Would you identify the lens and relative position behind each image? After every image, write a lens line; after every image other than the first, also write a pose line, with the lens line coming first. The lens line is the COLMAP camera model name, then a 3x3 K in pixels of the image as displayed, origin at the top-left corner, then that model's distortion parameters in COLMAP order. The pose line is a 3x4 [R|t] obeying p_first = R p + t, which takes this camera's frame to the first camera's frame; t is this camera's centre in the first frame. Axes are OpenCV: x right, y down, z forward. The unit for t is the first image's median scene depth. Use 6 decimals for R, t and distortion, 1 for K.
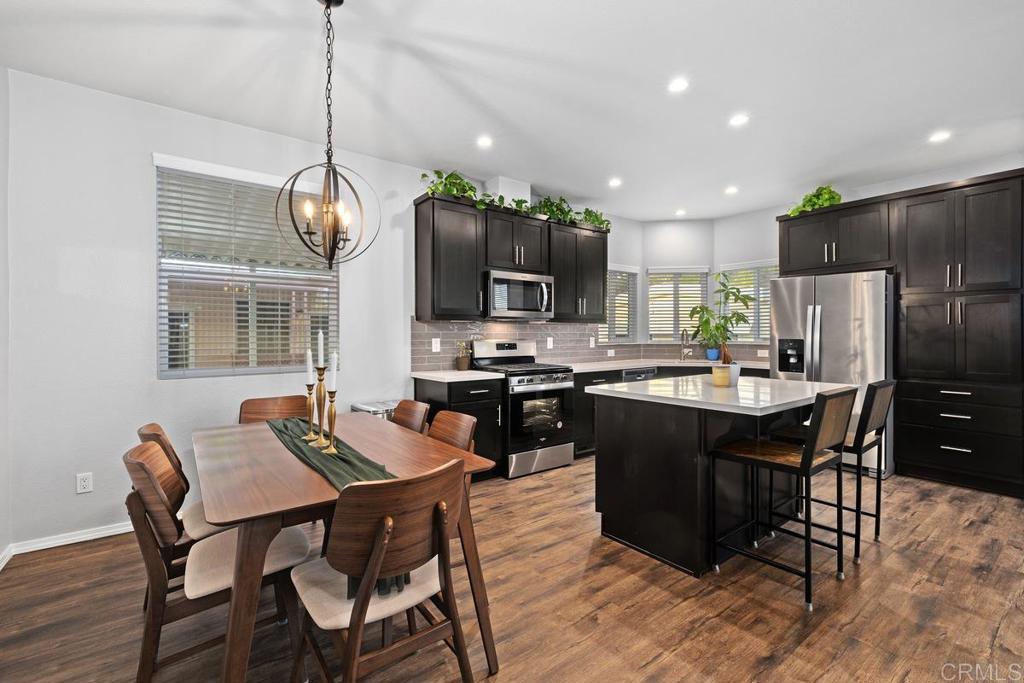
lens RADIAL K [[447.9, 0, 512.0], [0, 447.9, 338.0], [0, 0, 1]] dist [-0.001187, 0.000539]
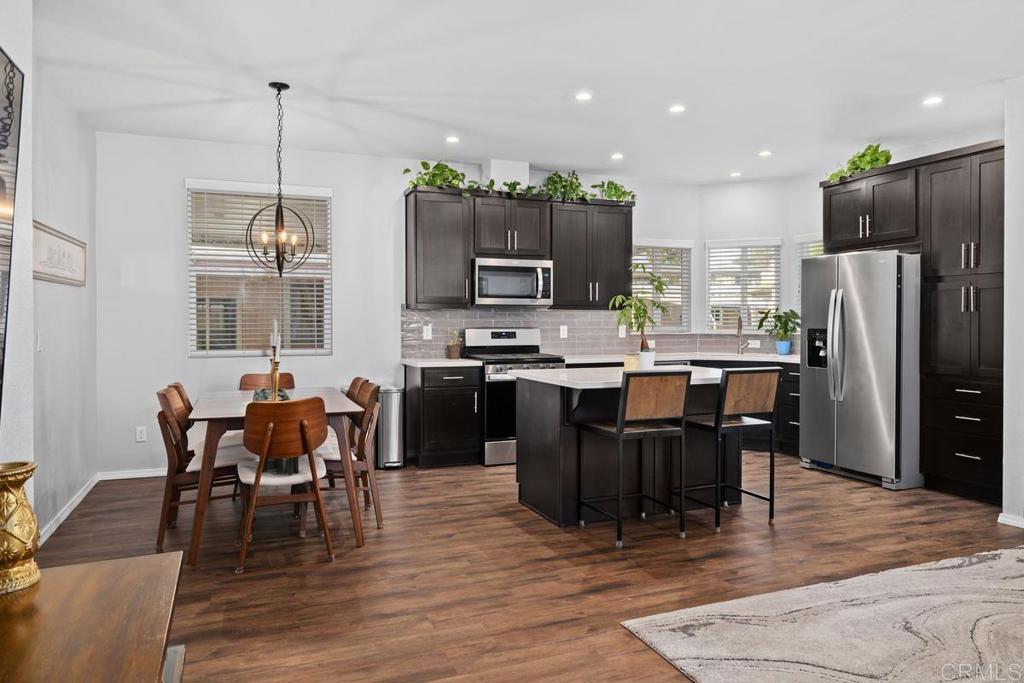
lens RADIAL K [[678.4, 0, 510.4], [0, 678.4, 334.9], [0, 0, 1]] dist [-0.008433, -0.007995]
pose [[0.964627, 0.006471, -0.263540, 0.415005], [-0.002767, 0.999892, 0.014423, -0.002632], [0.263605, -0.013183, 0.964541, -0.424077]]
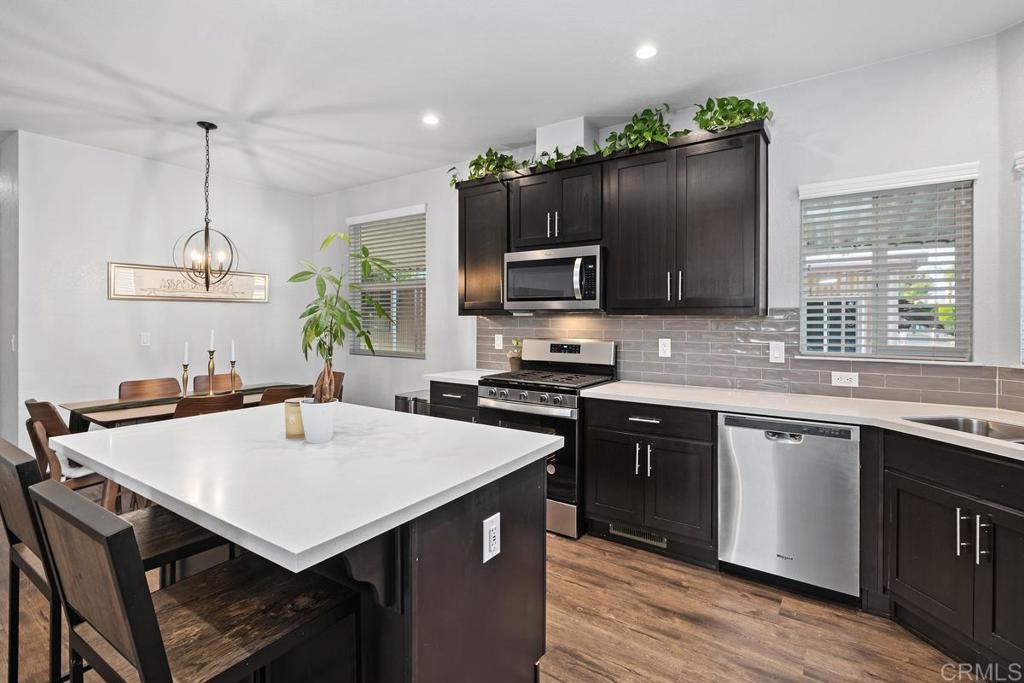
lens RADIAL K [[477.9, 0, 516.6], [0, 477.9, 321.1], [0, 0, 1]] dist [-0.005060, 0.002017]
pose [[0.322796, 0.007250, -0.946441, 0.772139], [-0.011521, 0.999927, 0.003731, -0.030839], [0.946399, 0.009699, 0.322855, 0.723736]]
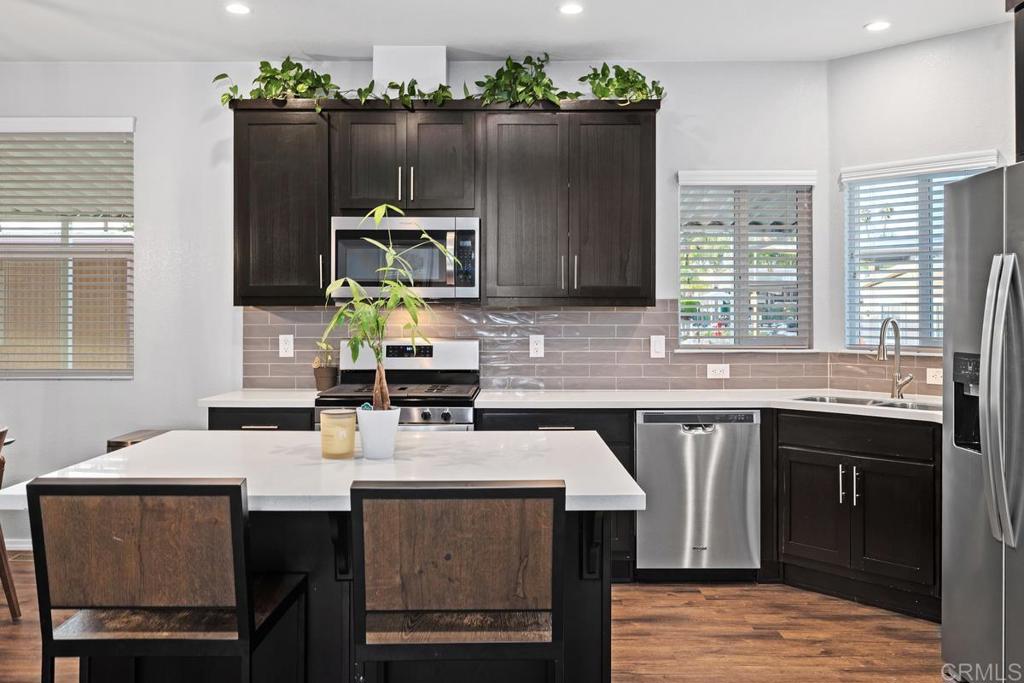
lens RADIAL K [[827.9, 0, 516.0], [0, 827.9, 314.5], [0, 0, 1]] dist [-0.010149, 0.010237]
pose [[0.796888, 0.001783, -0.604125, 0.760456], [-0.007590, 0.999946, -0.007060, -0.021299], [0.604080, 0.010211, 0.796859, 0.296889]]
